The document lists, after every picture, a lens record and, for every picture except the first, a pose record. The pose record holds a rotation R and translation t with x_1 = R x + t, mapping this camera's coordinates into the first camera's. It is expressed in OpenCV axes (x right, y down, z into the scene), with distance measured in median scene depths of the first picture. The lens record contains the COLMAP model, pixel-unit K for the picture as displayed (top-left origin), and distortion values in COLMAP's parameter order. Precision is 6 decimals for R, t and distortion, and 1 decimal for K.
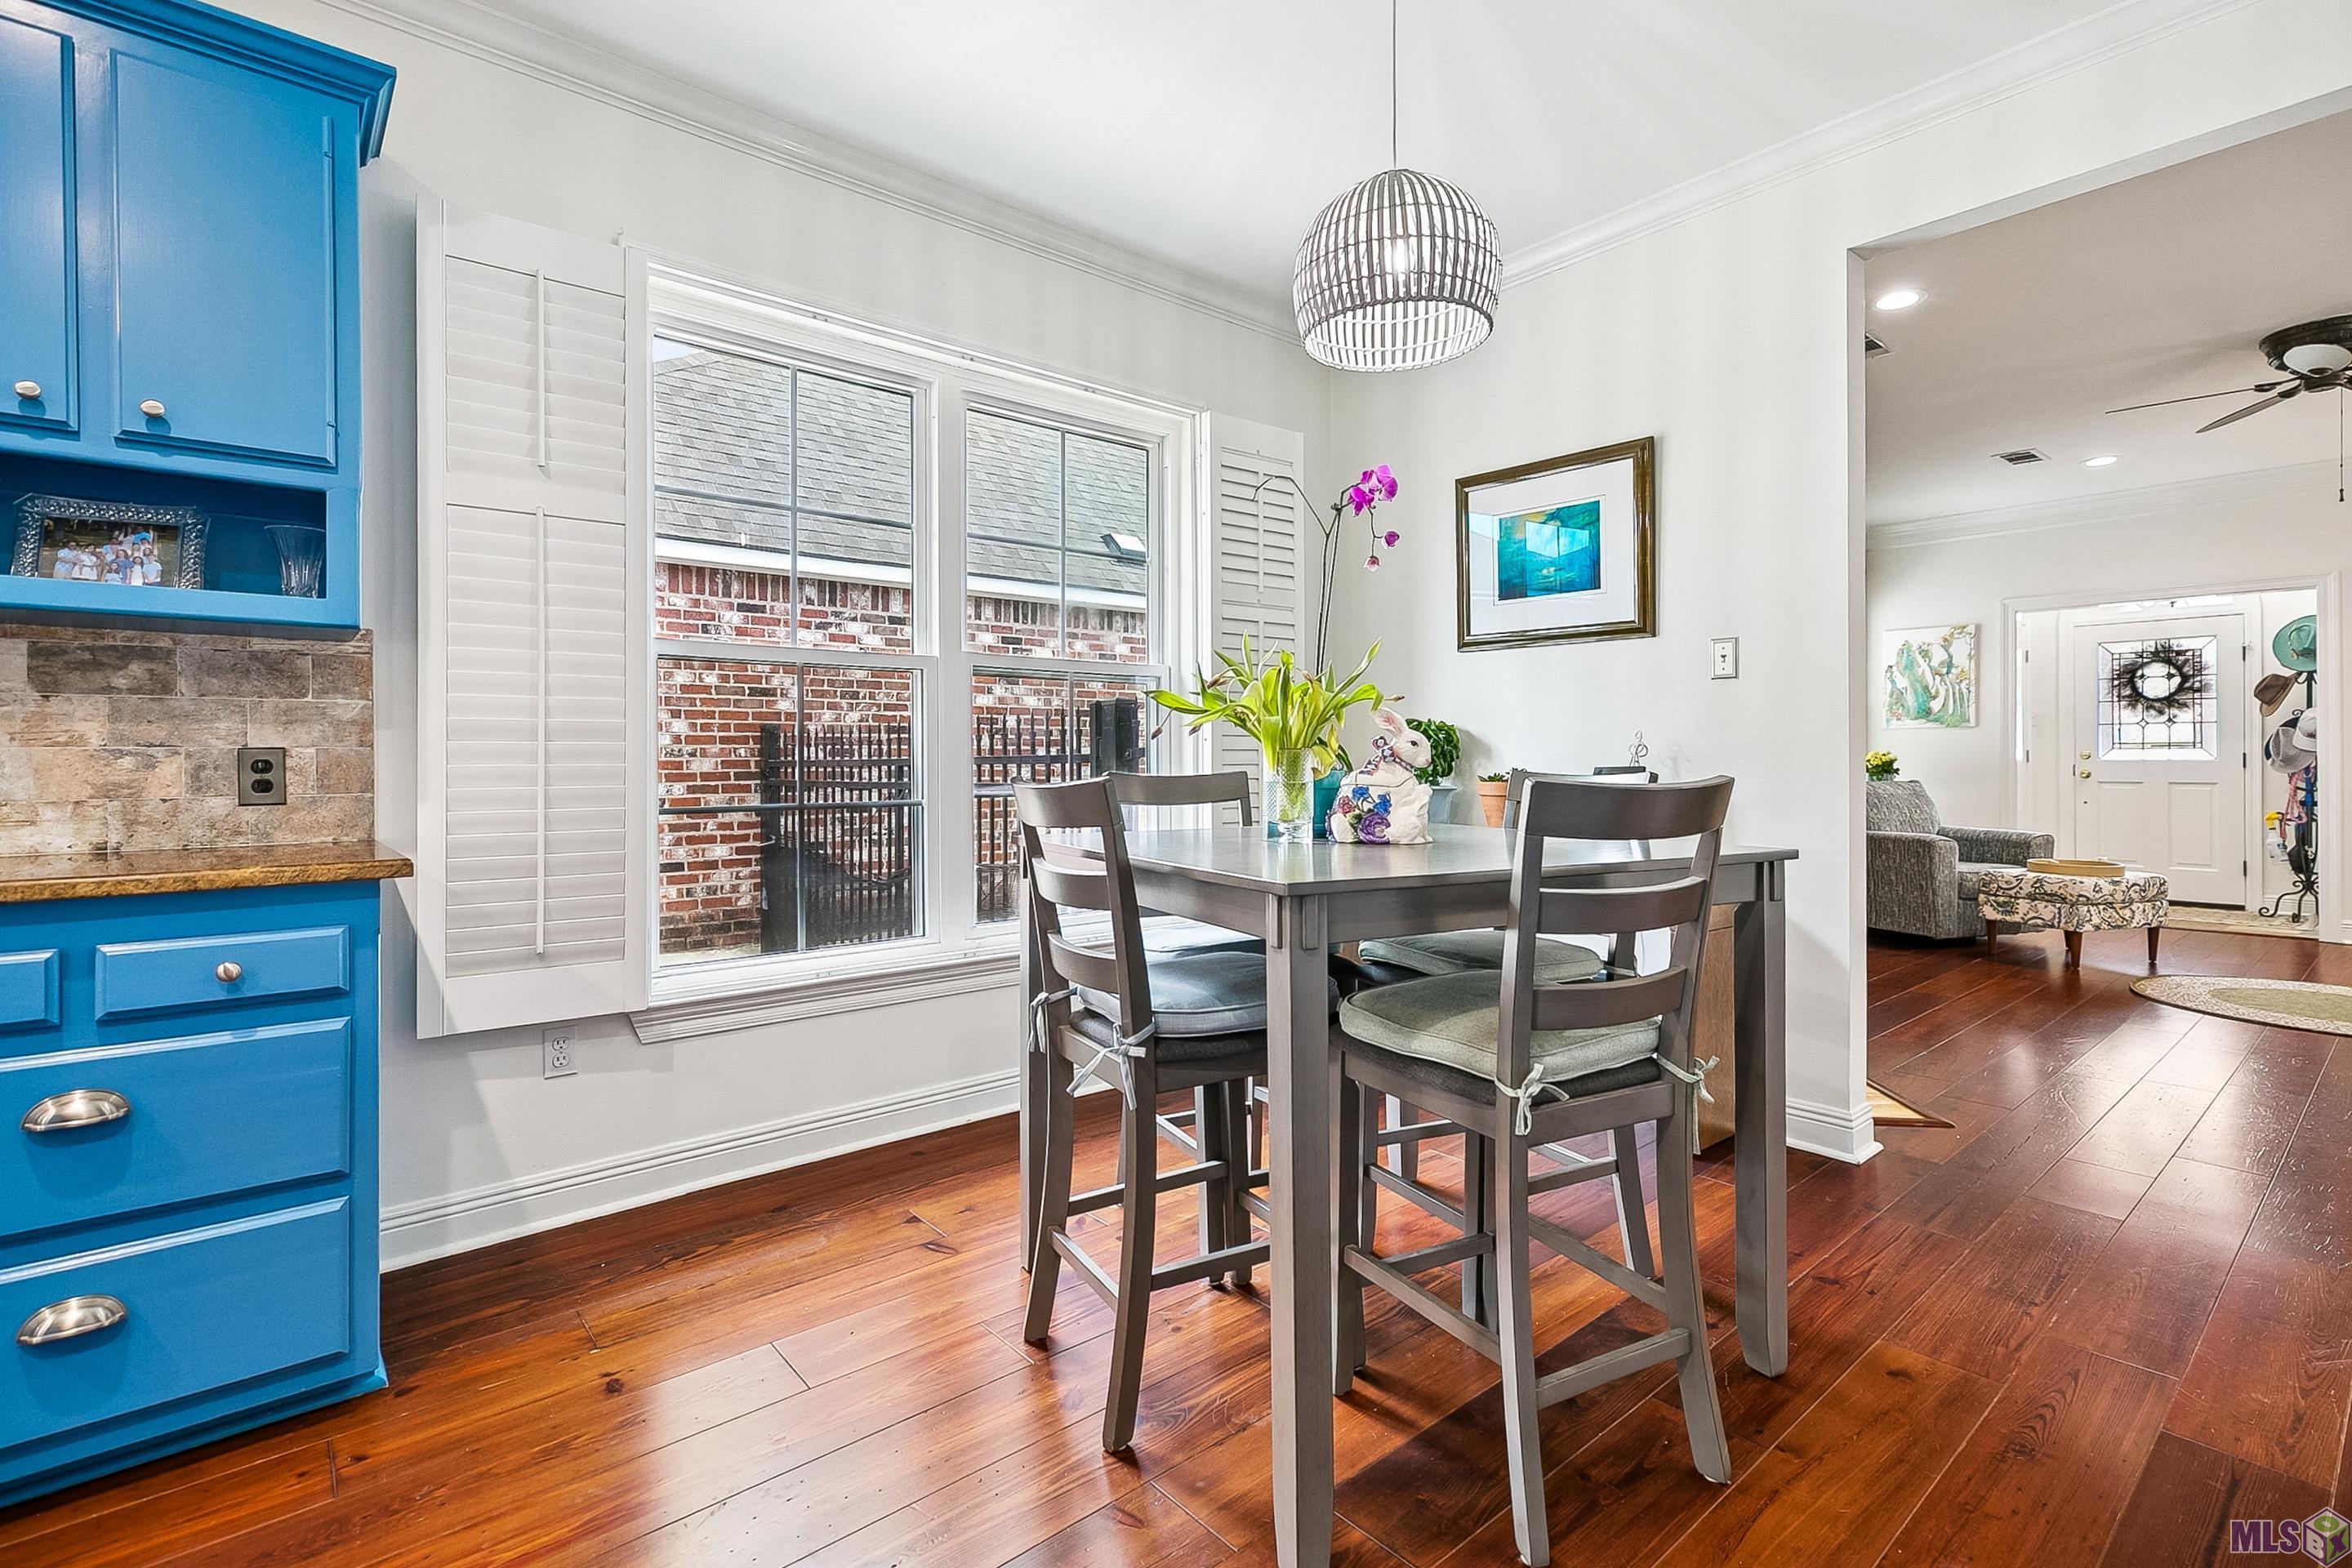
lens RADIAL K [[1083.8, 0, 1184.8], [0, 1083.8, 763.5], [0, 0, 1]] dist [0.009672, 0.000363]
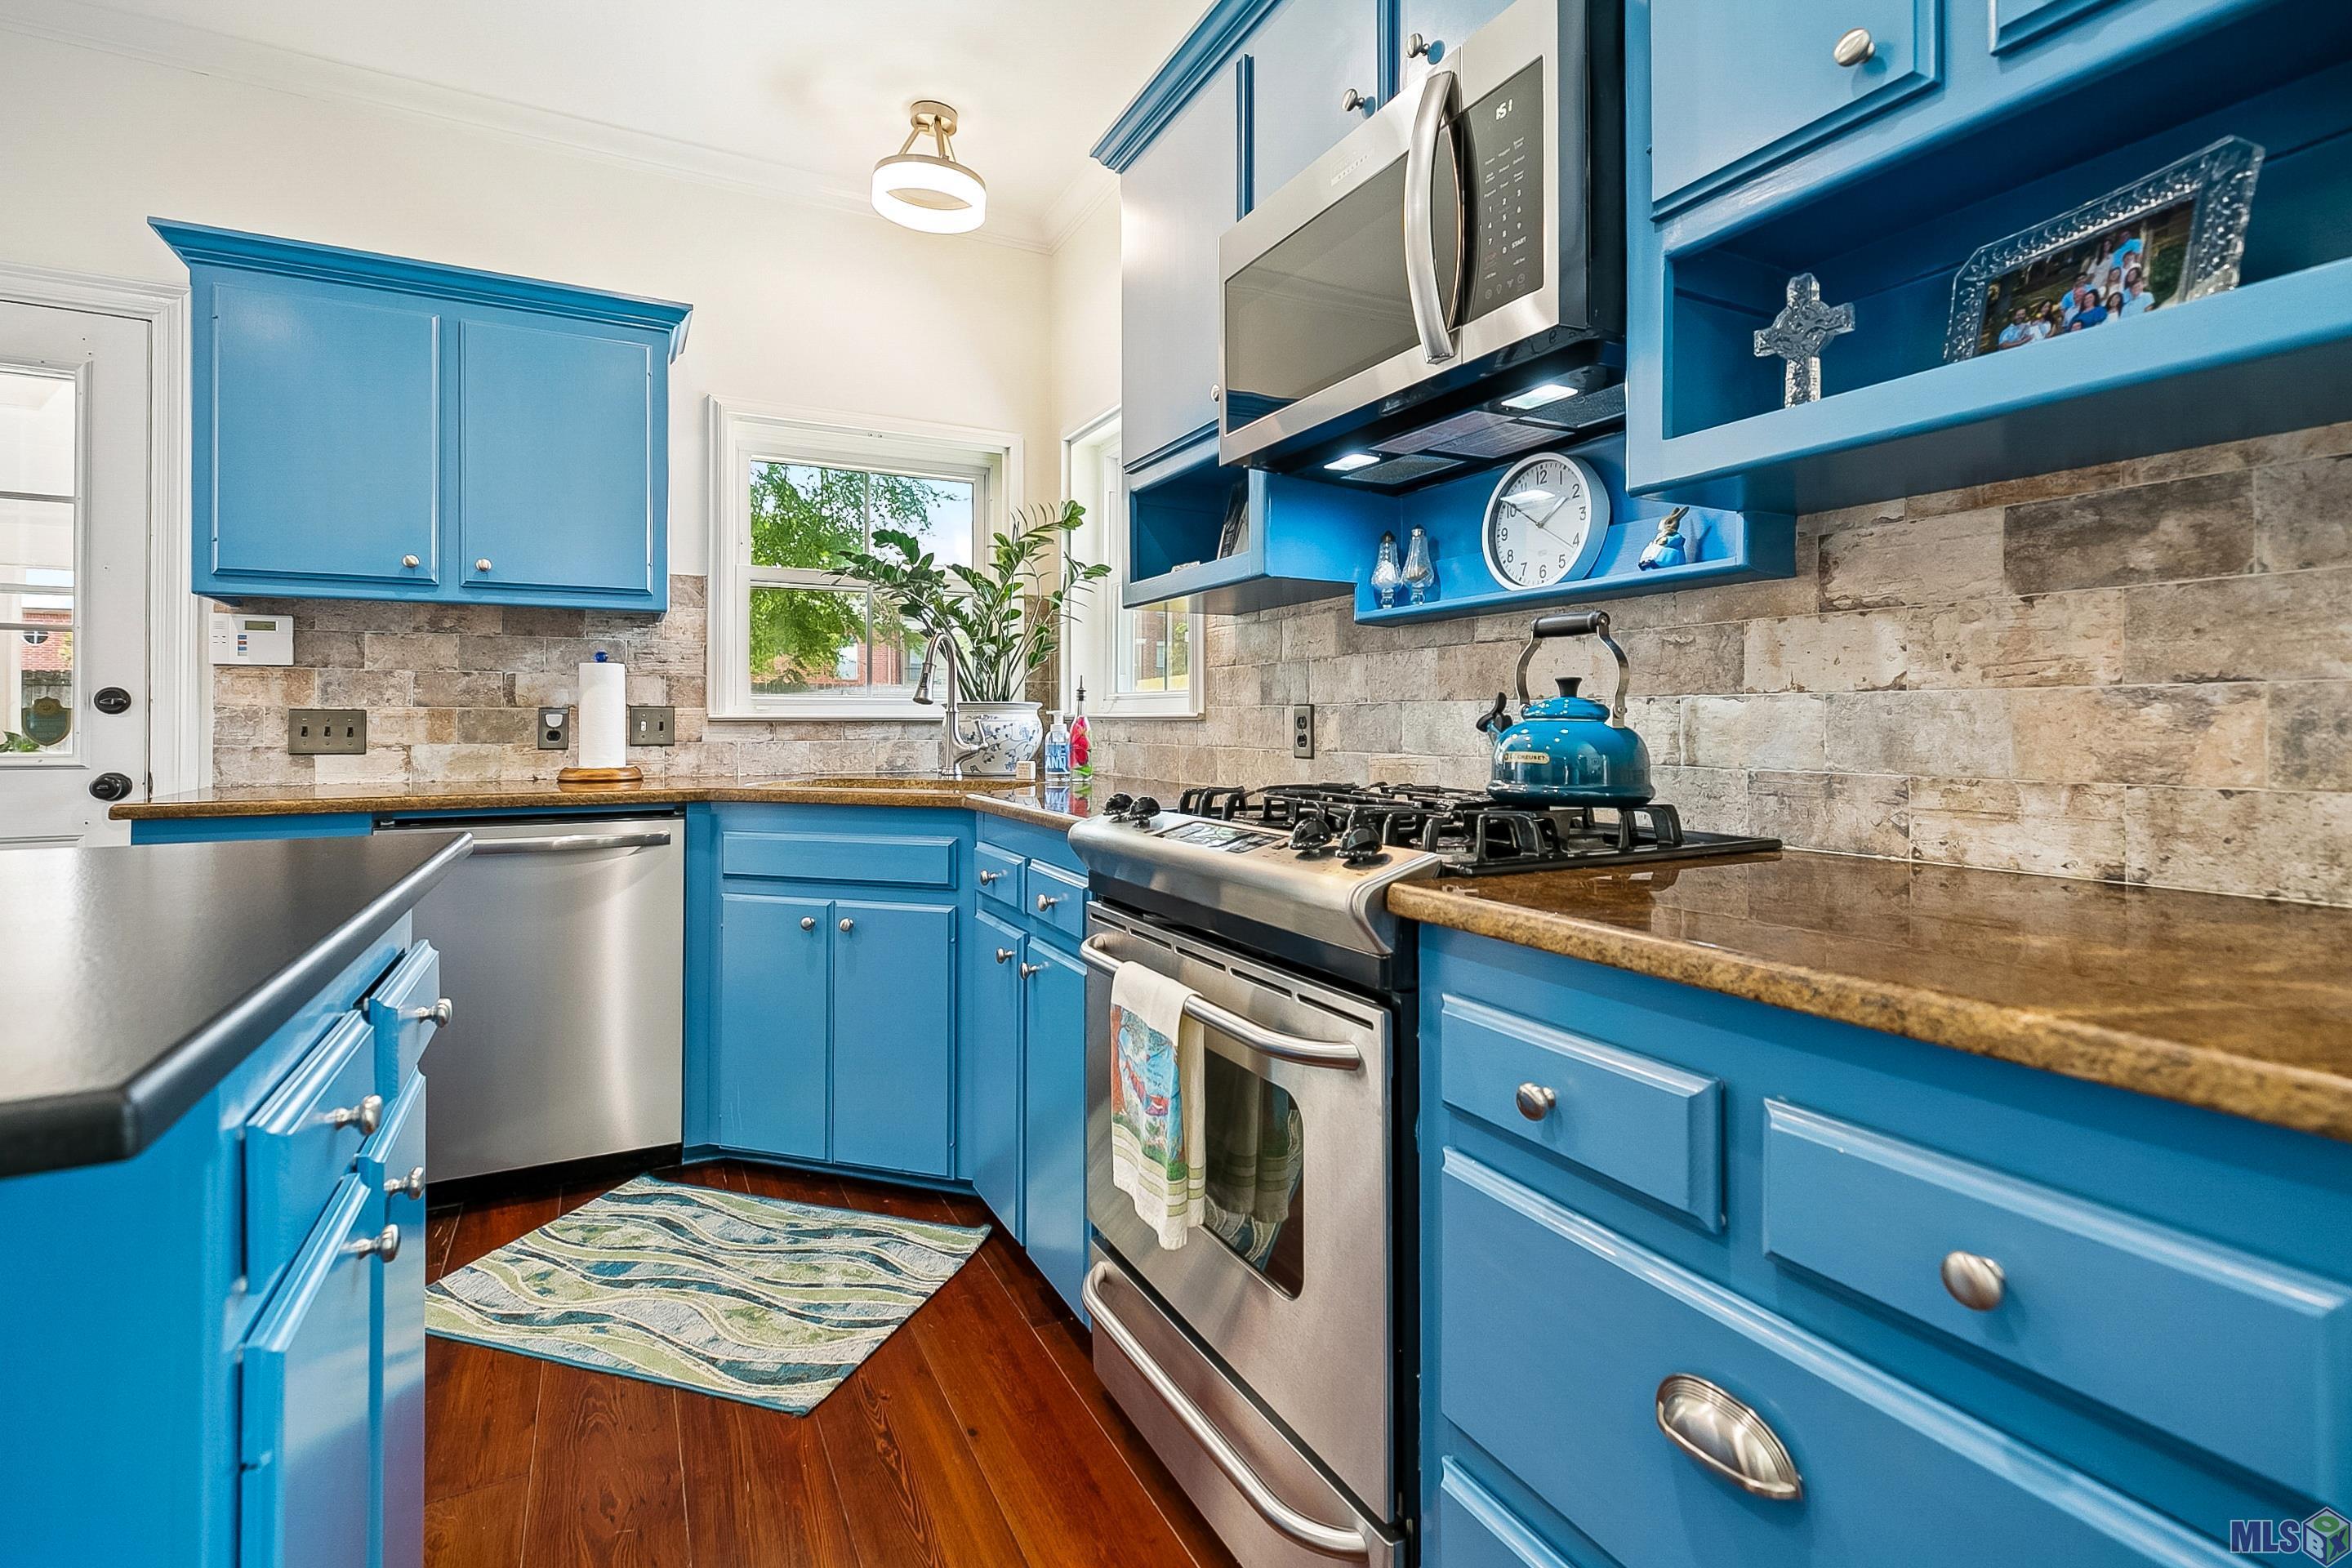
lens RADIAL K [[1083.8, 0, 1200.9], [0, 1083.8, 712.8], [0, 0, 1]] dist [0.009672, 0.000363]
pose [[-0.205967, -0.004754, -0.978547, -0.382593], [-0.004399, 0.999983, -0.003933, 0.002434], [0.978549, 0.003494, -0.205984, 0.678271]]
